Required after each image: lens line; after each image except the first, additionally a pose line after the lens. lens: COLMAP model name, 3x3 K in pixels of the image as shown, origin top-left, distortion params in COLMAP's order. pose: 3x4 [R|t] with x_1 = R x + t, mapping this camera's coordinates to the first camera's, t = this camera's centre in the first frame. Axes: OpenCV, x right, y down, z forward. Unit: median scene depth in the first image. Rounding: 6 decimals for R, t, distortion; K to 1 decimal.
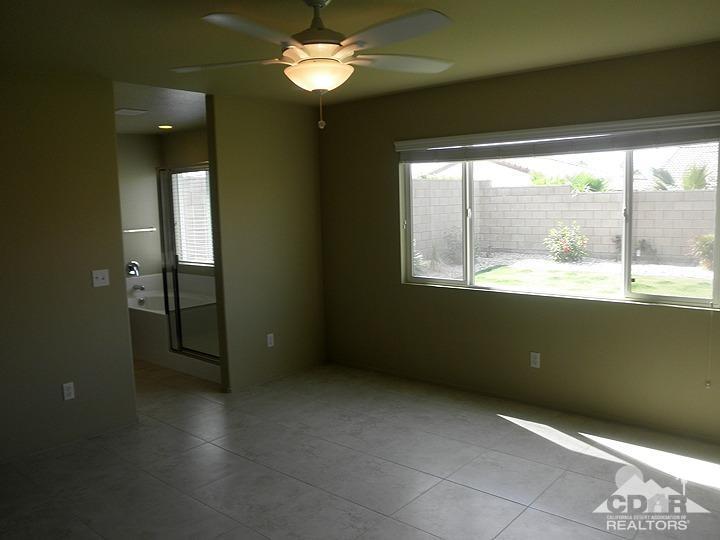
lens RADIAL K [[594.4, 0, 360.0], [0, 594.4, 270.0], [0, 0, 1]] dist [-0.069317, 0.005430]
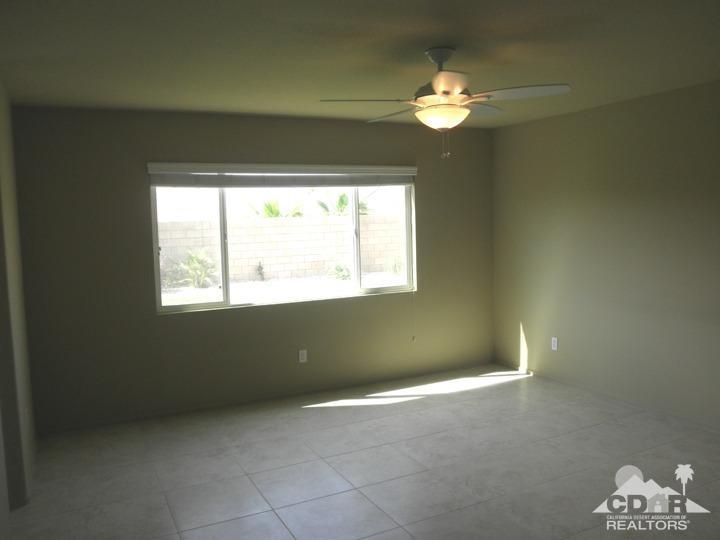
lens RADIAL K [[594.4, 0, 360.0], [0, 594.4, 270.0], [0, 0, 1]] dist [-0.069317, 0.005430]
pose [[0.393980, -0.065440, 0.916787, -0.758988], [0.124260, 0.992097, 0.017416, -0.028132], [-0.910681, 0.107059, 0.398998, 0.395591]]
